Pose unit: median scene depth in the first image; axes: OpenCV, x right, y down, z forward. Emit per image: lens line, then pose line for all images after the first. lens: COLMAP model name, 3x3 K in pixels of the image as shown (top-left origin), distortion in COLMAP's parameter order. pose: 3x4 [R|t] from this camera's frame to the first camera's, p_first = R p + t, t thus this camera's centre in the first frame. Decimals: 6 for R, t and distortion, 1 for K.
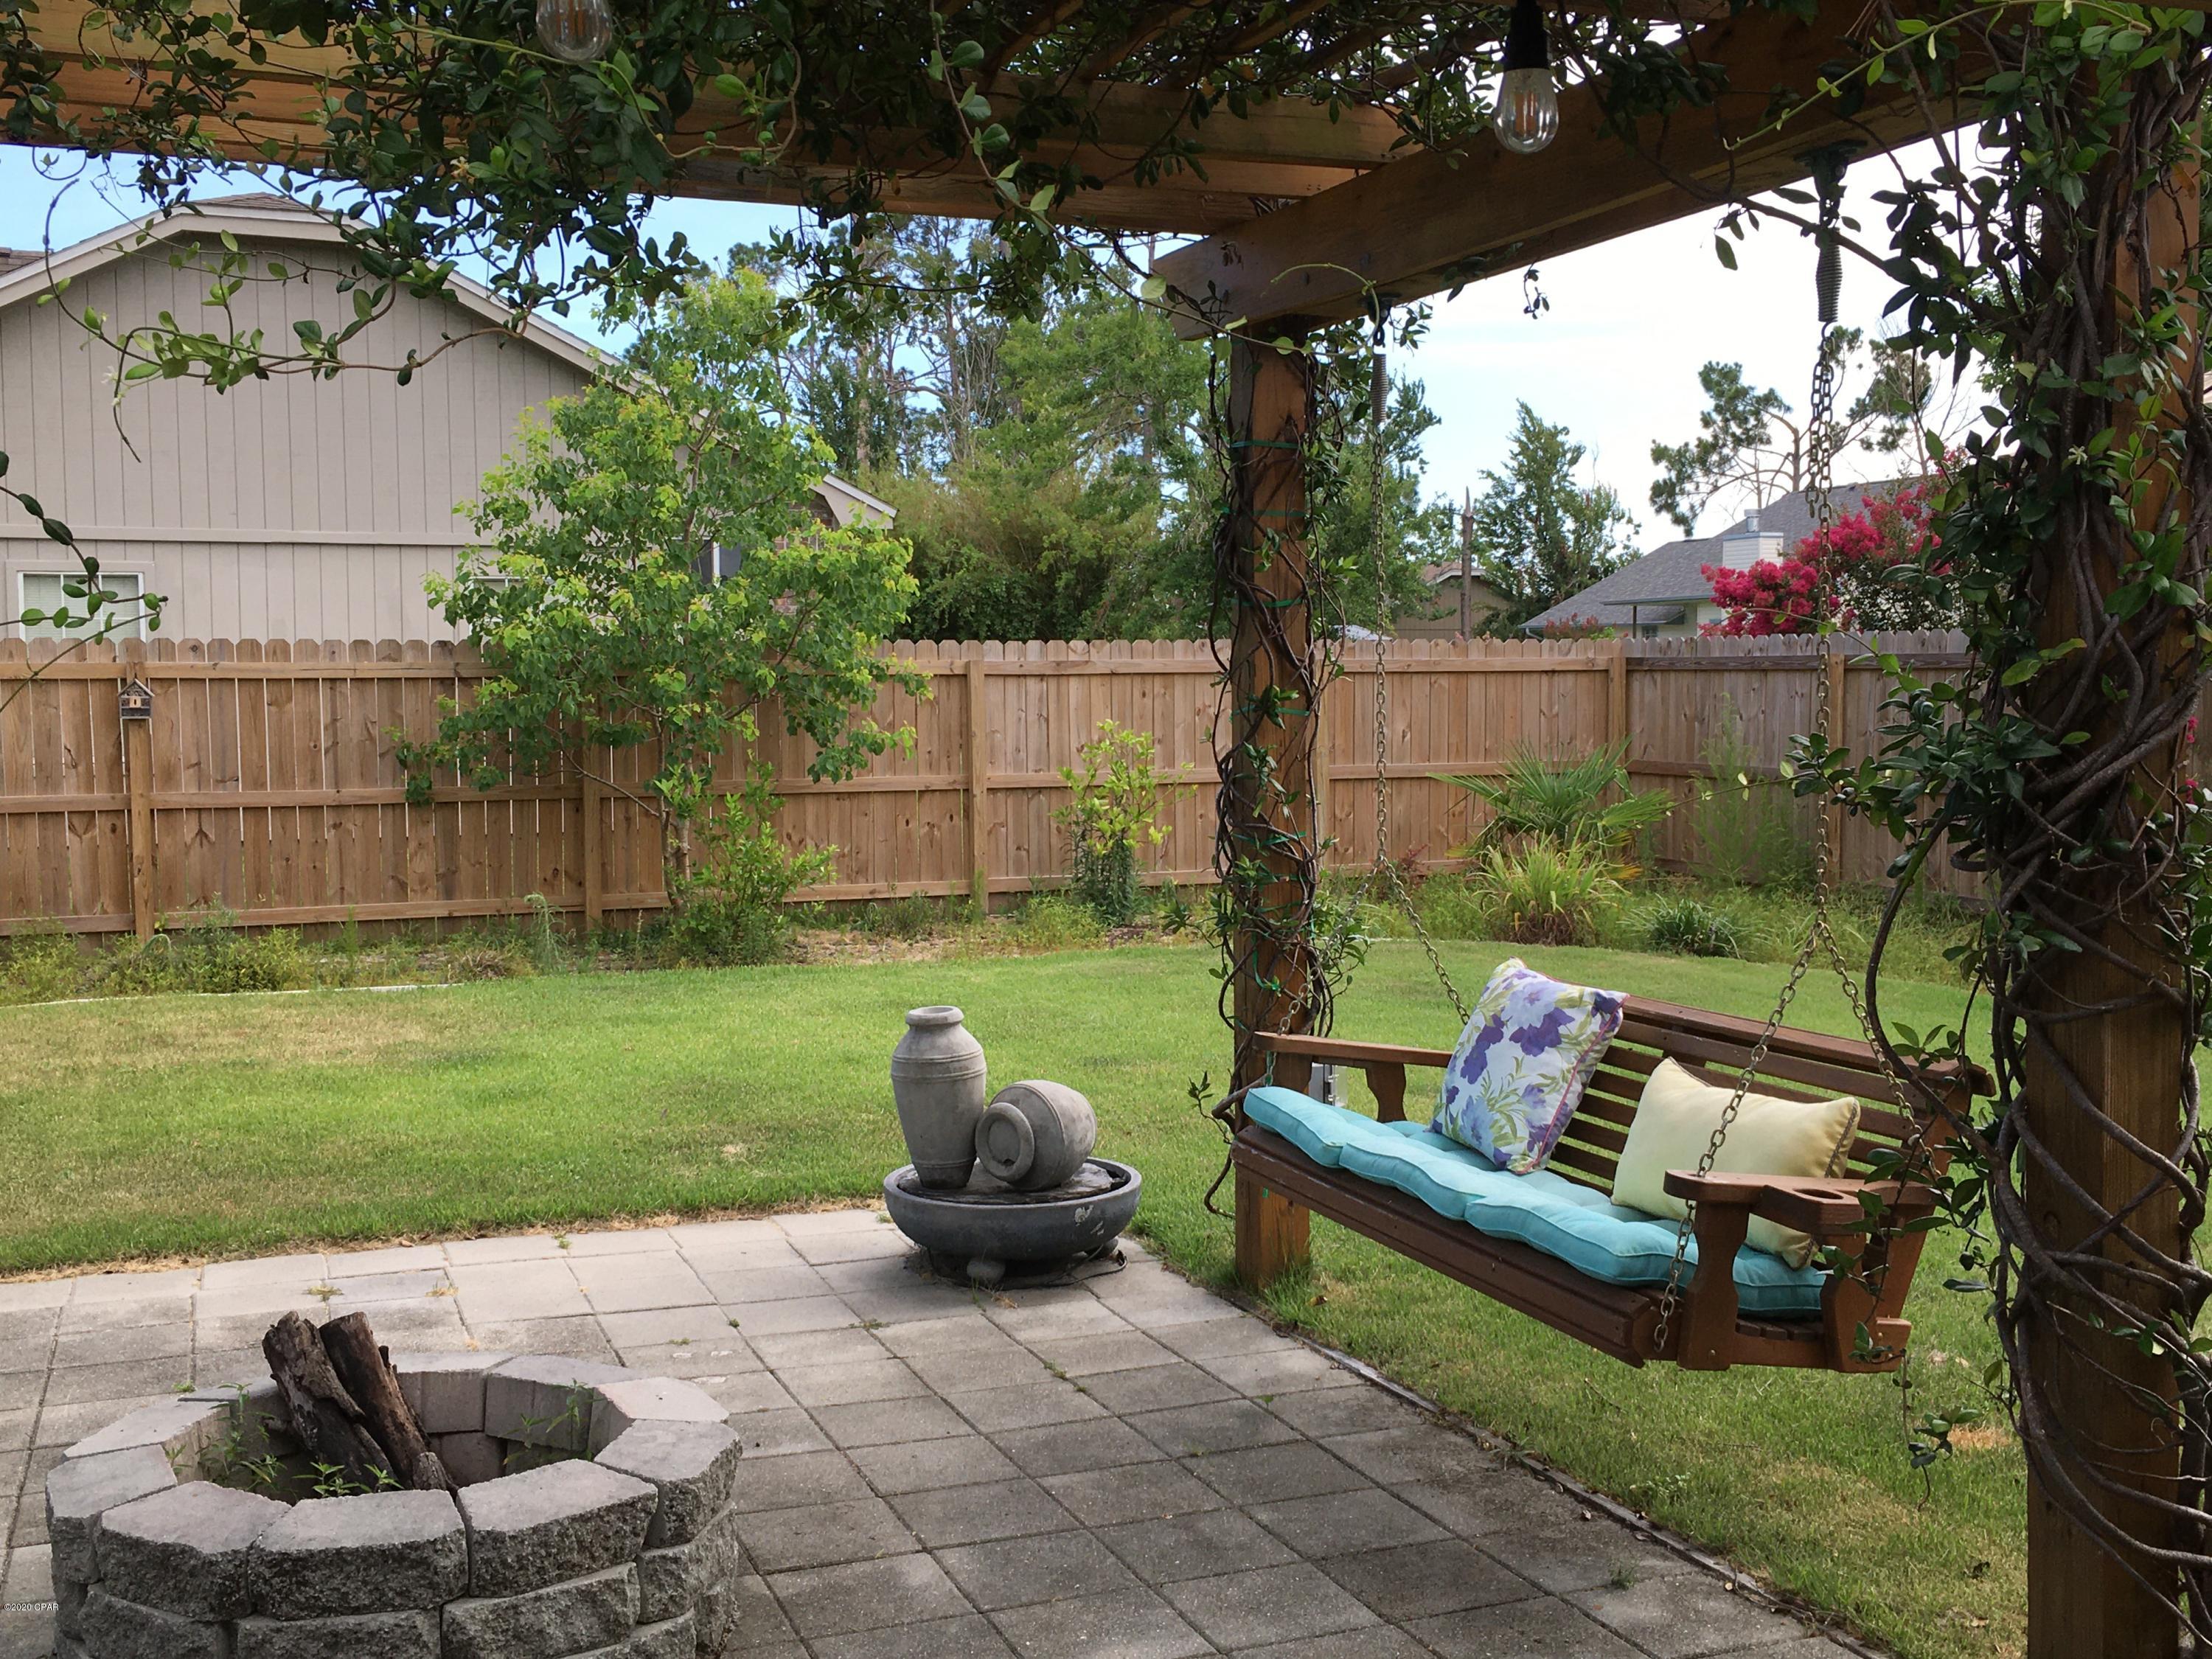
lens RADIAL K [[2283.3, 0, 1086.3], [0, 2283.3, 802.6], [0, 0, 1]] dist [0.046112, 0.000000]
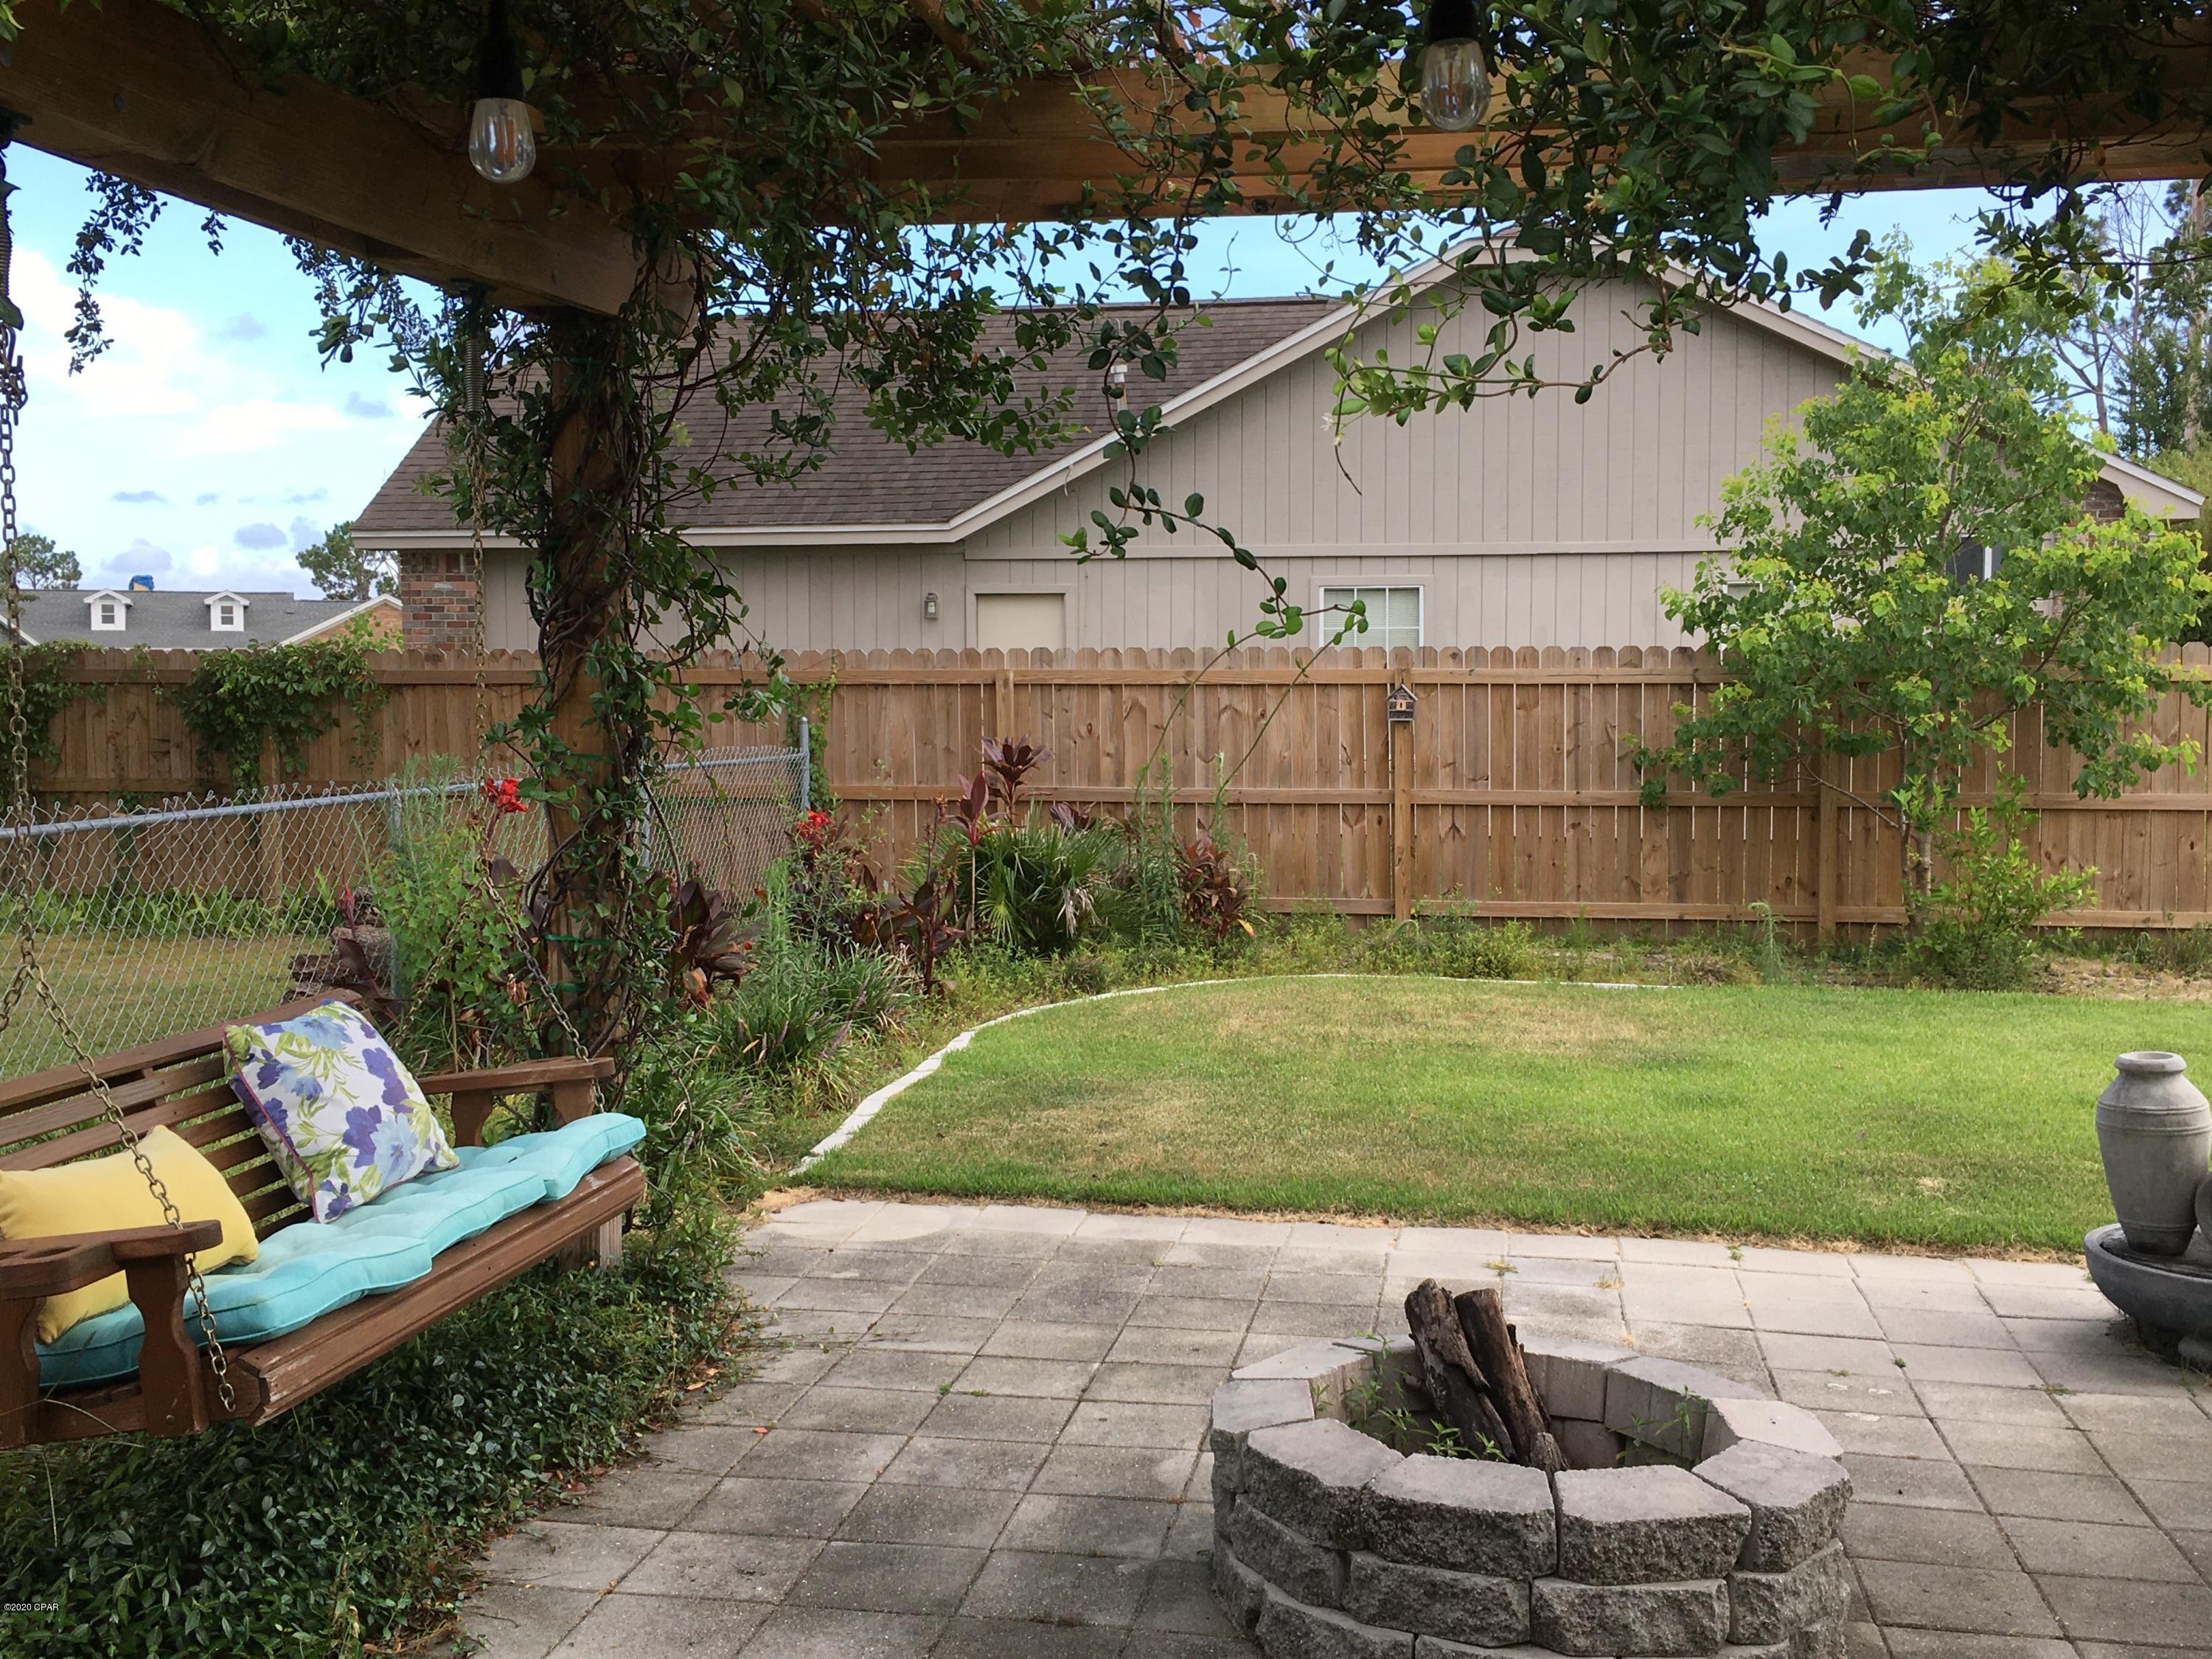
lens RADIAL K [[2283.3, 0, 1109.3], [0, 2283.3, 808.3], [0, 0, 1]] dist [0.046112, 0.000000]
pose [[0.860328, 0.033705, -0.508625, 0.019891], [-0.033163, 0.999399, 0.010133, -0.001389], [0.508661, 0.008150, 0.860928, 0.000744]]
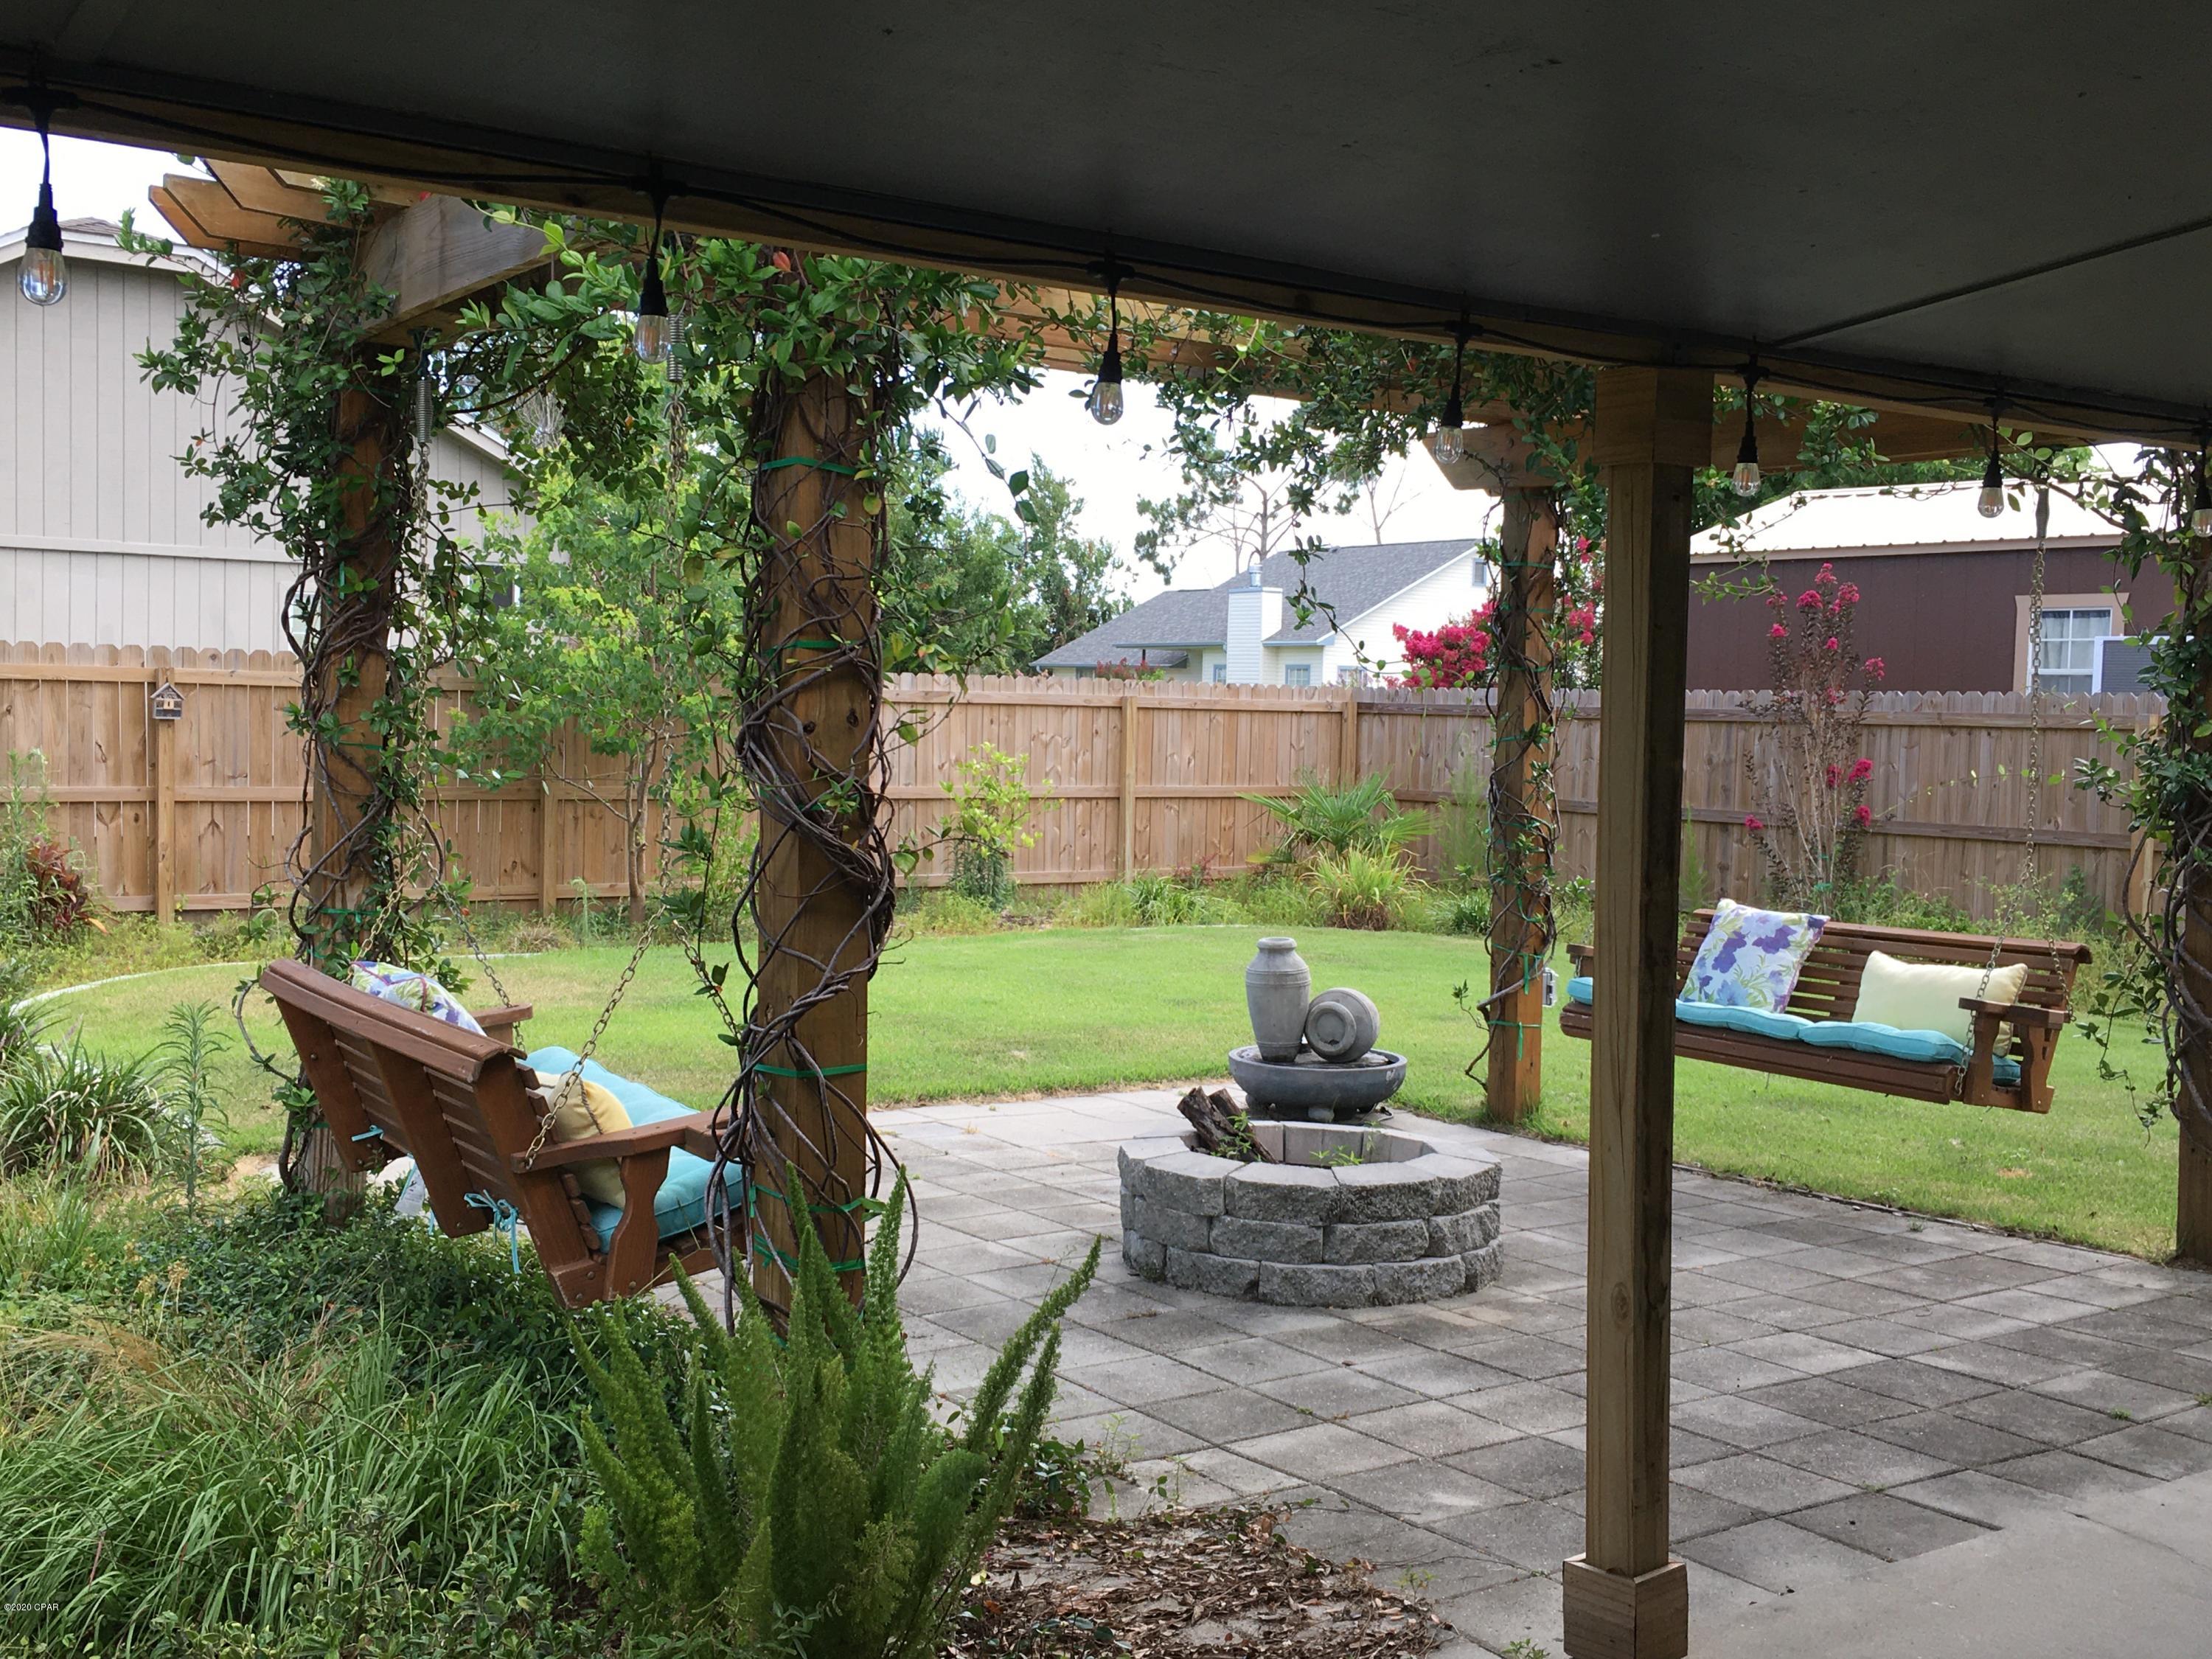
lens RADIAL K [[2283.3, 0, 1061.7], [0, 2283.3, 819.2], [0, 0, 1]] dist [0.046112, 0.000000]
pose [[0.971720, 0.018307, 0.235426, -0.268116], [-0.017071, 0.999828, -0.007286, 0.013373], [-0.235519, 0.003061, 0.971865, -0.188060]]
